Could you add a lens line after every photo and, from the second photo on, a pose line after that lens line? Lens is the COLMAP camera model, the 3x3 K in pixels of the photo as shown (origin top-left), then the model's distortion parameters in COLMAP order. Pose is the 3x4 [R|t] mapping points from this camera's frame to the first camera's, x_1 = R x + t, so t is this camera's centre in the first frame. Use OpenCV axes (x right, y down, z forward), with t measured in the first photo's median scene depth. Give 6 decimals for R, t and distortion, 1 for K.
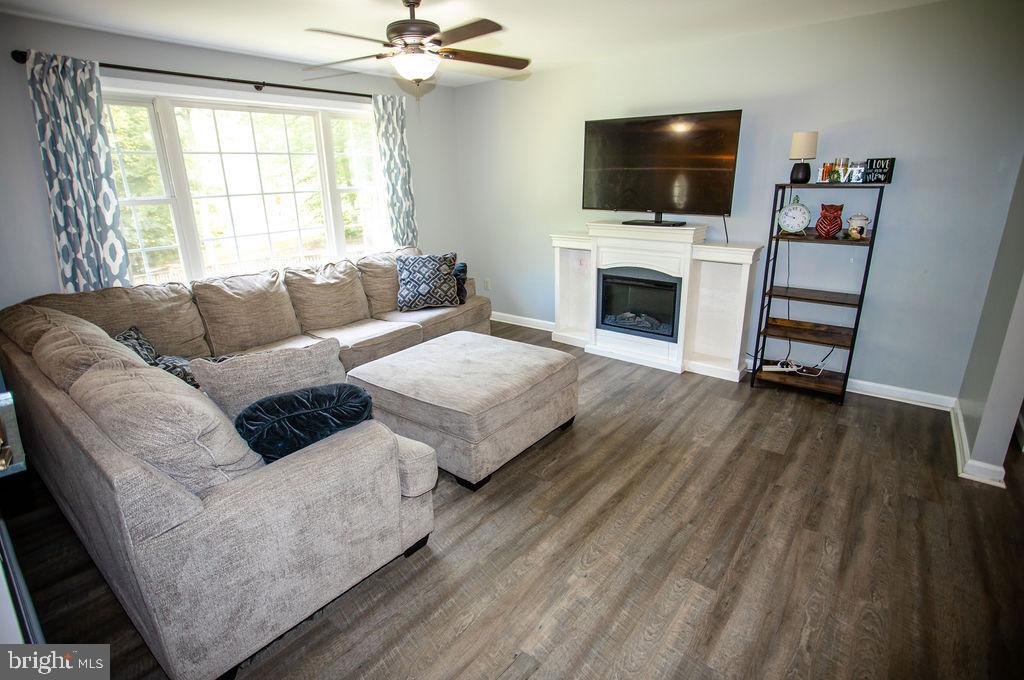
lens RADIAL K [[501.6, 0, 512.7], [0, 501.6, 336.8], [0, 0, 1]] dist [-0.076427, 0.033362]
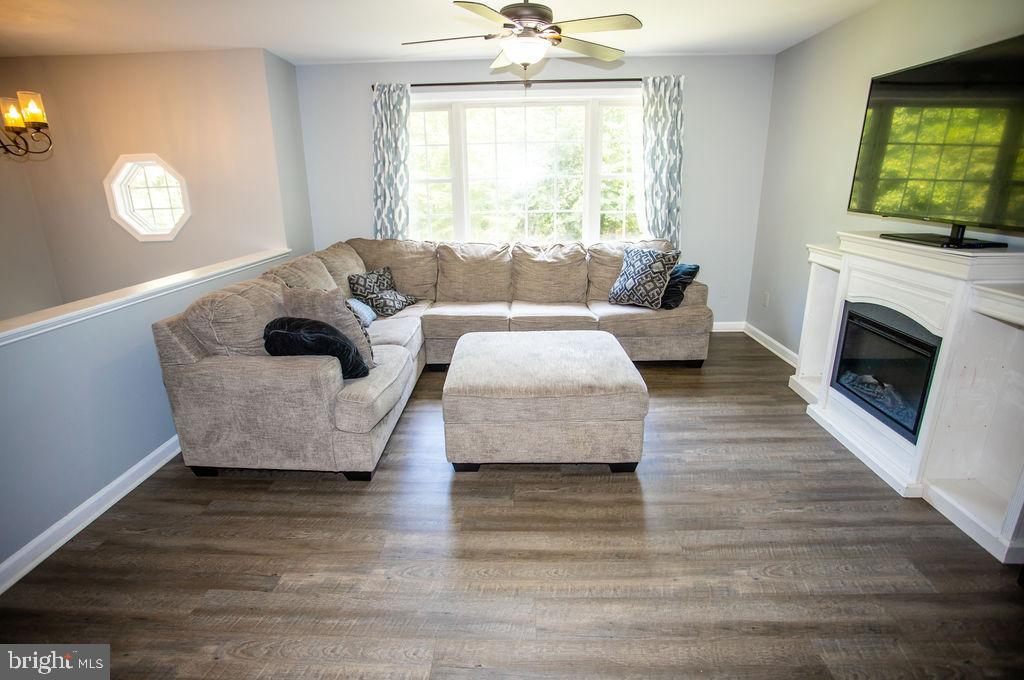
lens RADIAL K [[501.6, 0, 512.7], [0, 501.6, 336.8], [0, 0, 1]] dist [-0.076427, 0.033362]
pose [[0.597805, 0.250403, -0.761530, 0.457303], [-0.236980, 0.962707, 0.130523, -0.075506], [0.765813, 0.102440, 0.634851, 0.267826]]
